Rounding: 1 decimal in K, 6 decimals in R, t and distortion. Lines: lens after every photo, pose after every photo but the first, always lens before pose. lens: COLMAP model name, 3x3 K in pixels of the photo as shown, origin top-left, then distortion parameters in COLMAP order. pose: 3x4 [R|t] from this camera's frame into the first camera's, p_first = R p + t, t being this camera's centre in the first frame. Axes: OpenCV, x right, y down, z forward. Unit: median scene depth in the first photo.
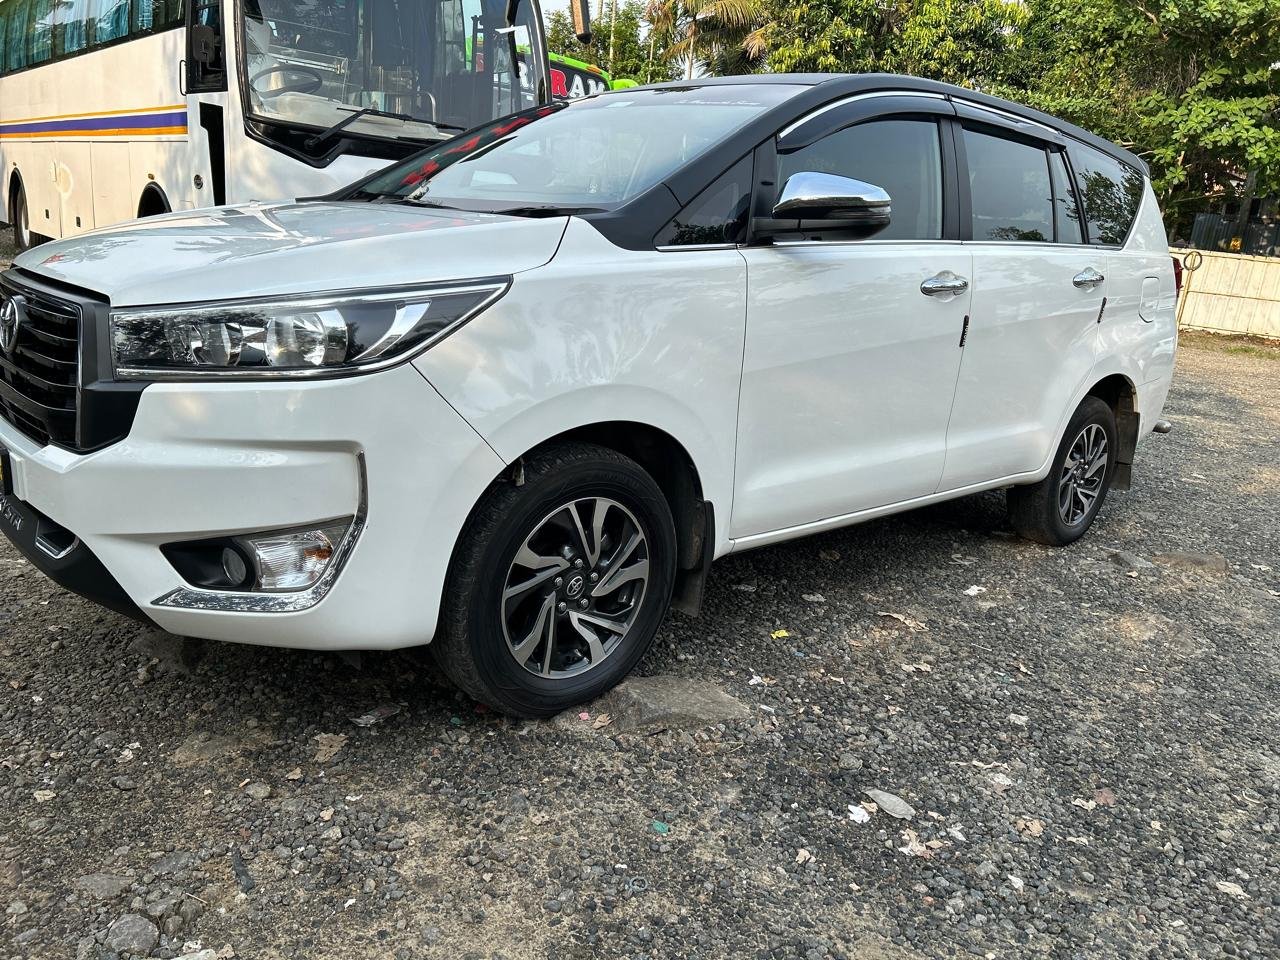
lens RADIAL K [[960.7, 0, 642.3], [0, 960.7, 486.8], [0, 0, 1]] dist [0.061386, -0.071306]
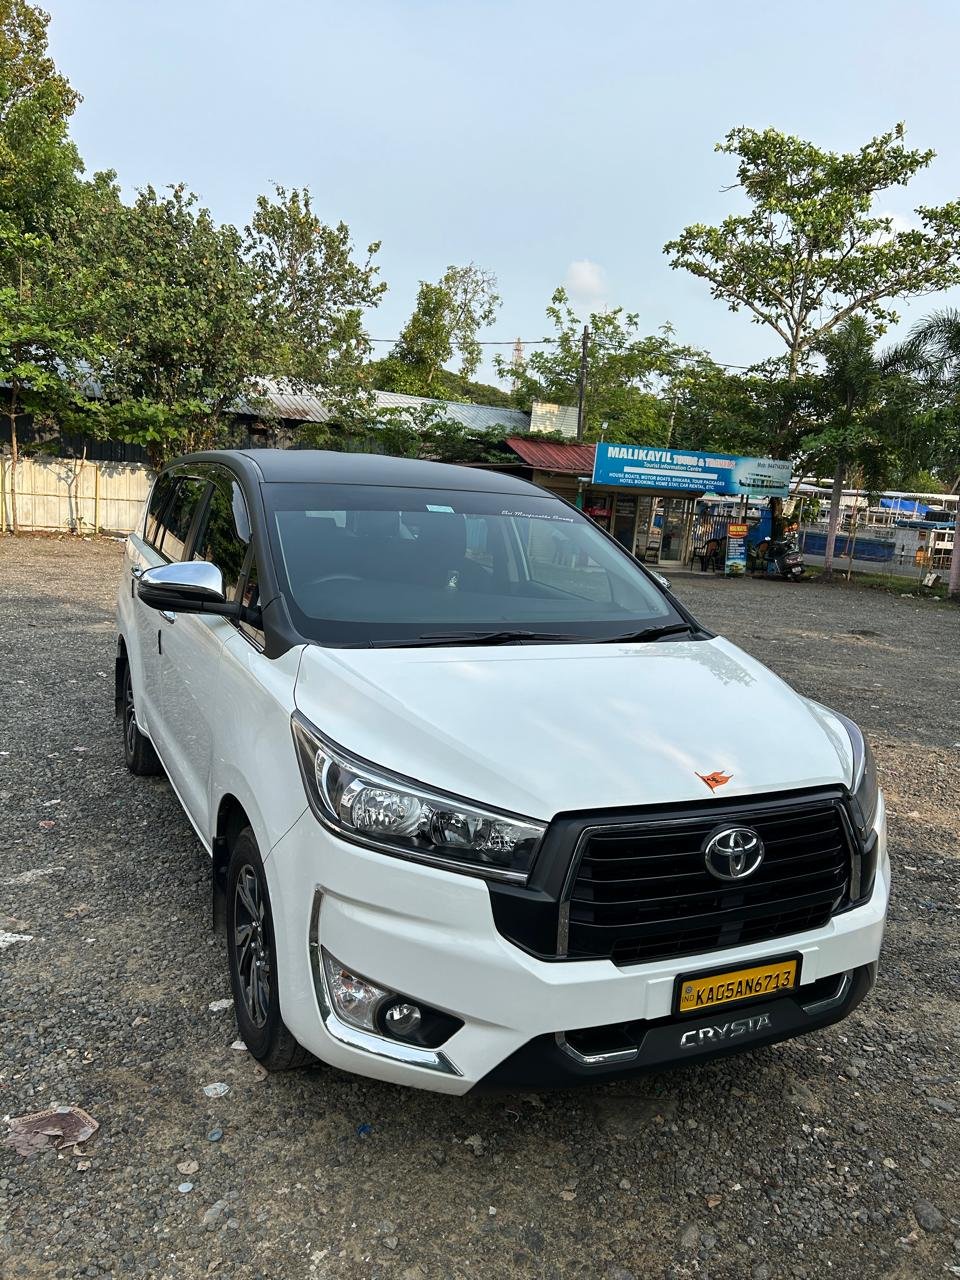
lens RADIAL K [[961.2, 0, 463.6], [0, 961.2, 638.7], [0, 0, 1]] dist [0.074378, -0.088030]
pose [[0.296339, -0.211486, 0.931374, -1.498505], [0.204773, 0.966567, 0.154323, -0.551774], [-0.932872, 0.144988, 0.329739, 0.807414]]
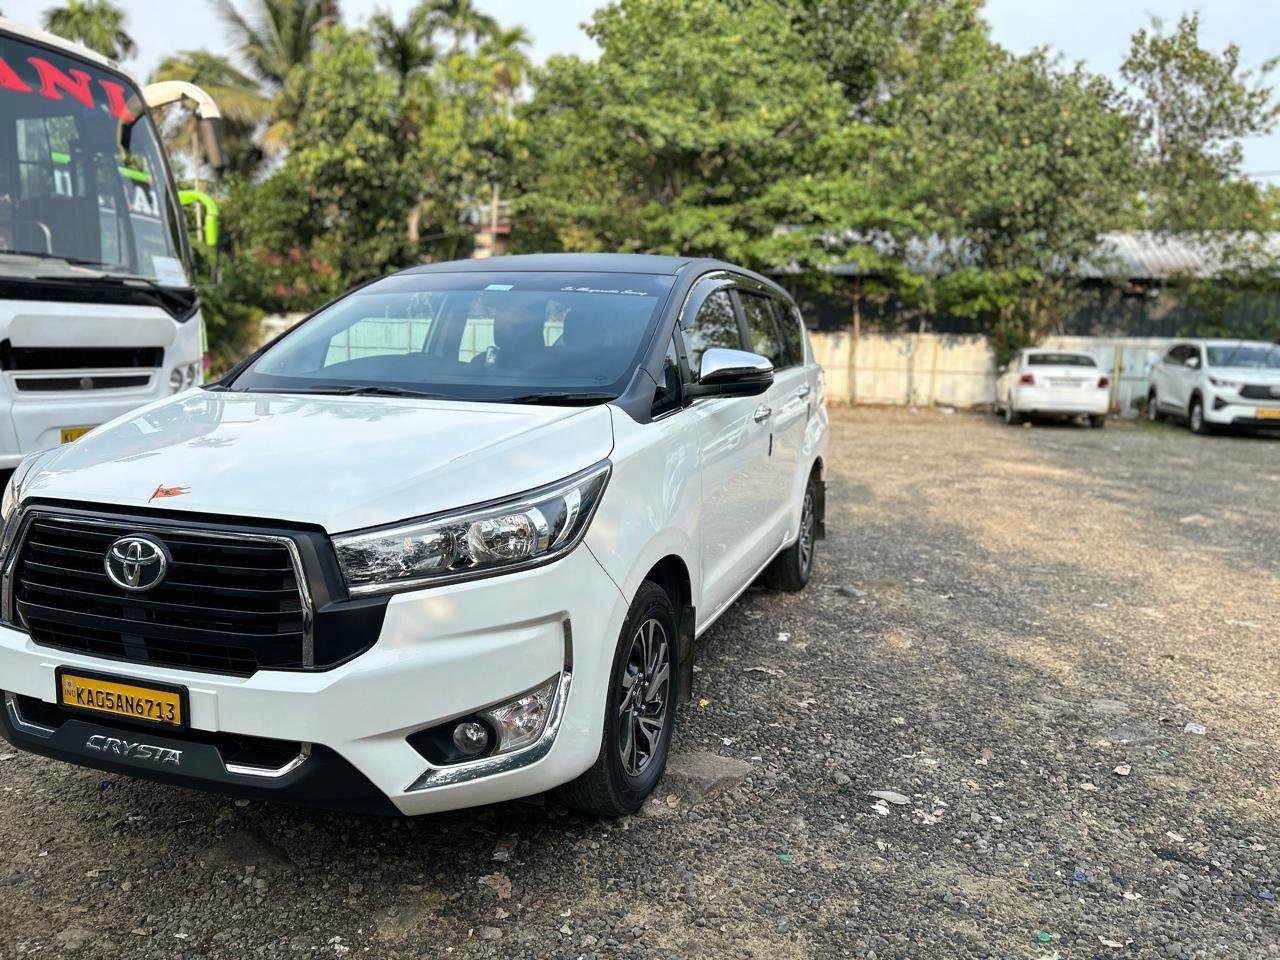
lens RADIAL K [[960.7, 0, 642.3], [0, 960.7, 486.8], [0, 0, 1]] dist [0.061386, -0.071306]
pose [[0.879767, -0.130344, 0.457187, -0.576987], [0.166409, 0.985273, -0.039320, -0.106899], [-0.445329, 0.110673, 0.888501, -0.119717]]
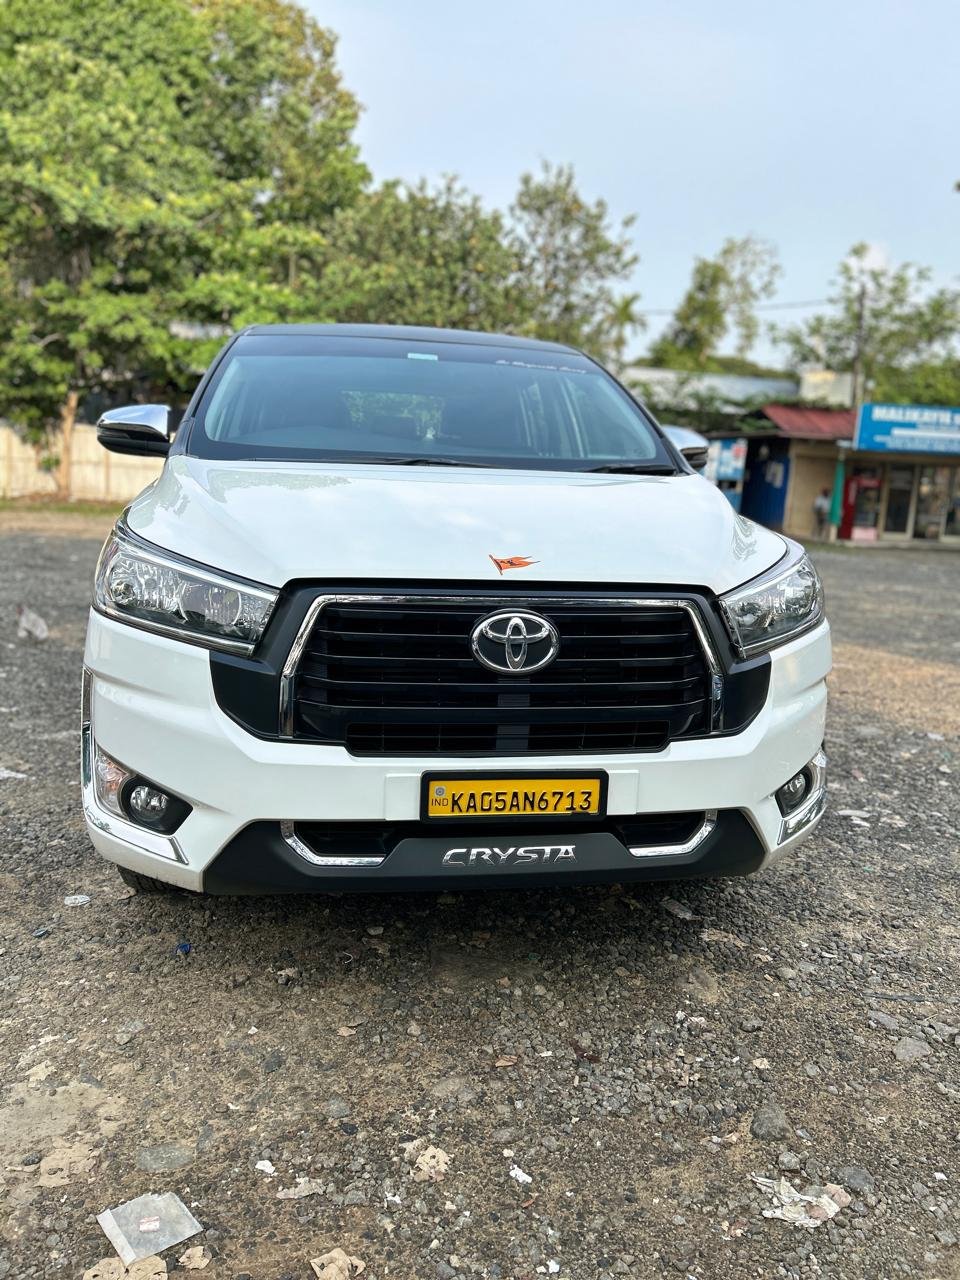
lens RADIAL K [[960.7, 0, 480.0], [0, 960.7, 640.0], [0, 0, 1]] dist [0.061386, -0.071306]
pose [[0.545810, -0.204359, 0.812606, -1.237683], [0.216295, 0.971297, 0.098987, -0.235951], [-0.809511, 0.121734, 0.574345, 0.477683]]
